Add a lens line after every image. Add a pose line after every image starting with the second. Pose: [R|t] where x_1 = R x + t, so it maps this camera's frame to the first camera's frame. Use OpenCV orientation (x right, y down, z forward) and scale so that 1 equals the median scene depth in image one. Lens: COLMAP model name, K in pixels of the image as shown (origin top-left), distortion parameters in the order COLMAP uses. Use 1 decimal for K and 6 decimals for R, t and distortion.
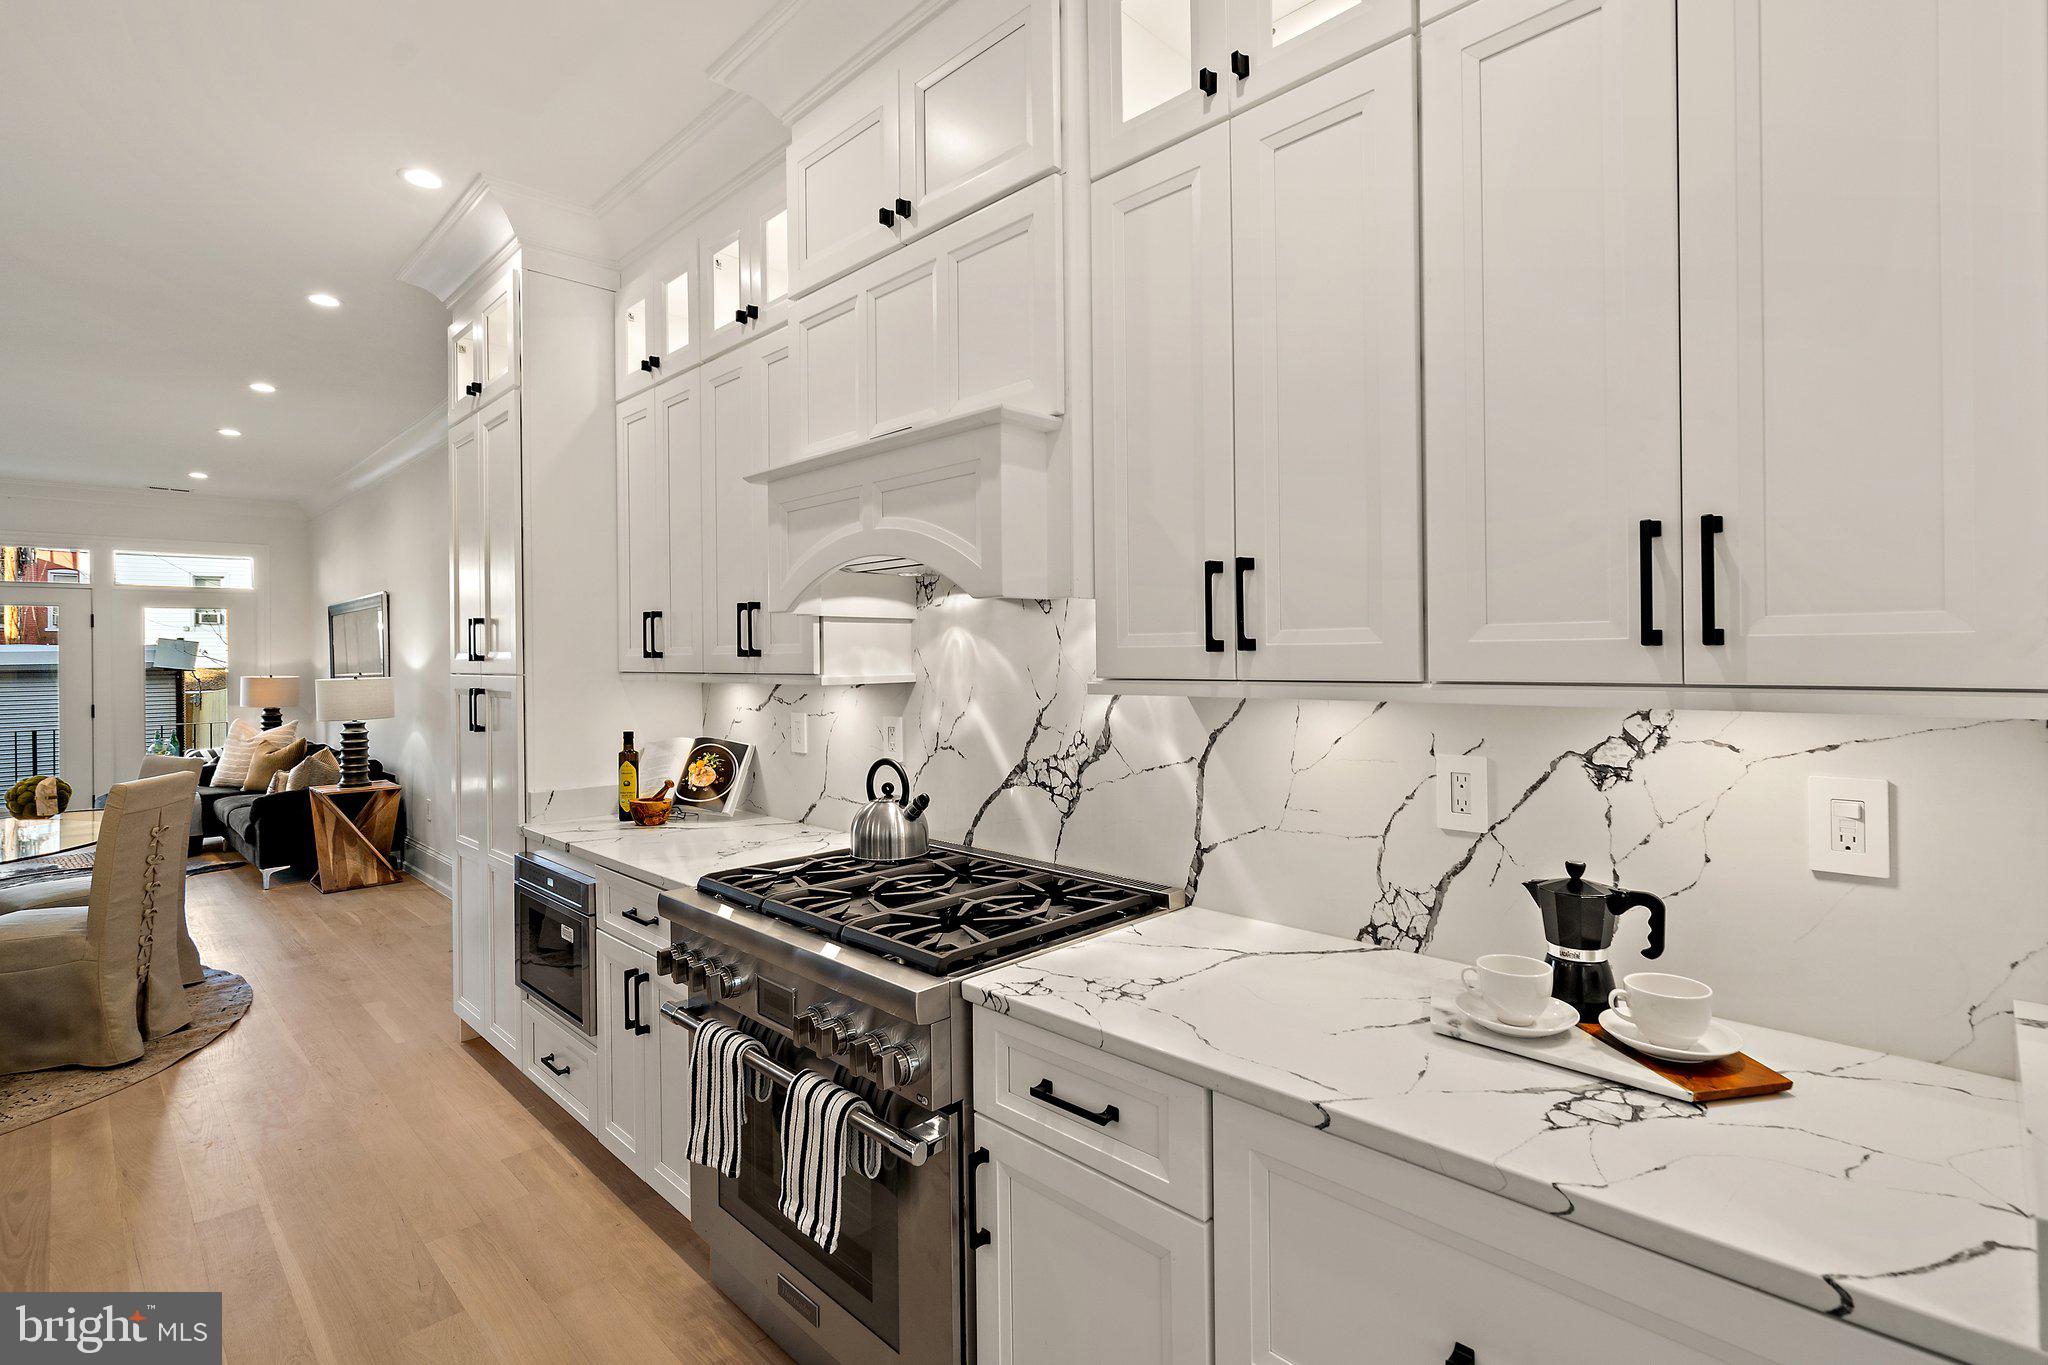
lens RADIAL K [[975.6, 0, 1067.9], [0, 975.6, 653.1], [0, 0, 1]] dist [-0.000953, -0.000315]
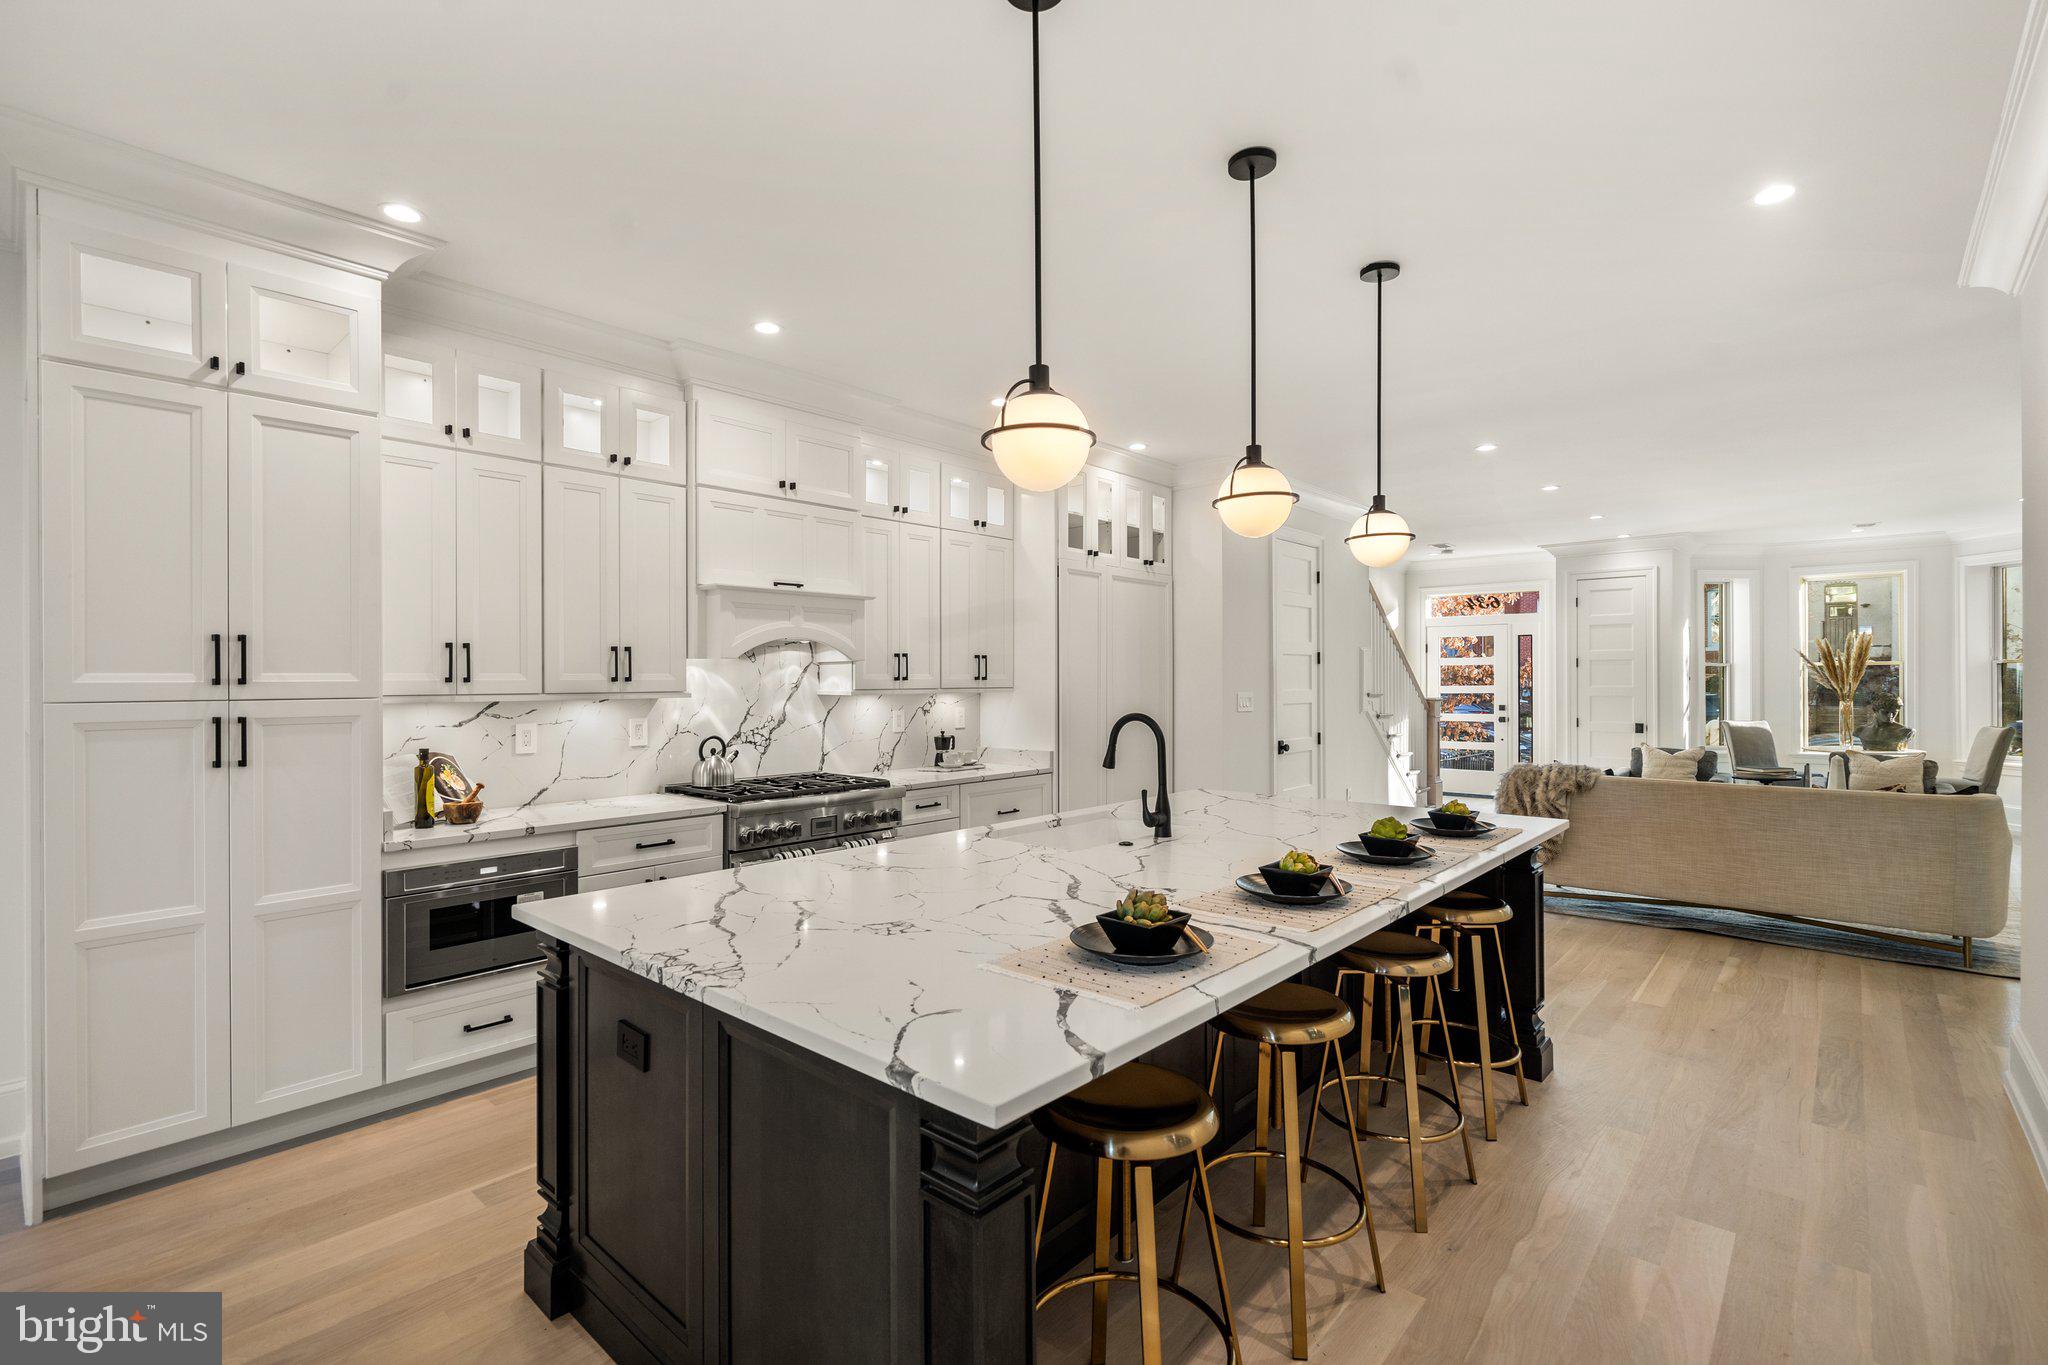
lens RADIAL K [[932.3, 0, 1018.7], [0, 932.3, 680.8], [0, 0, 1]] dist [-0.002777, 0.001441]
pose [[-0.040264, 0.013802, 0.999094, -2.090815], [0.008497, 0.999873, -0.013470, 0.033011], [-0.999153, 0.007947, -0.040376, 0.491955]]
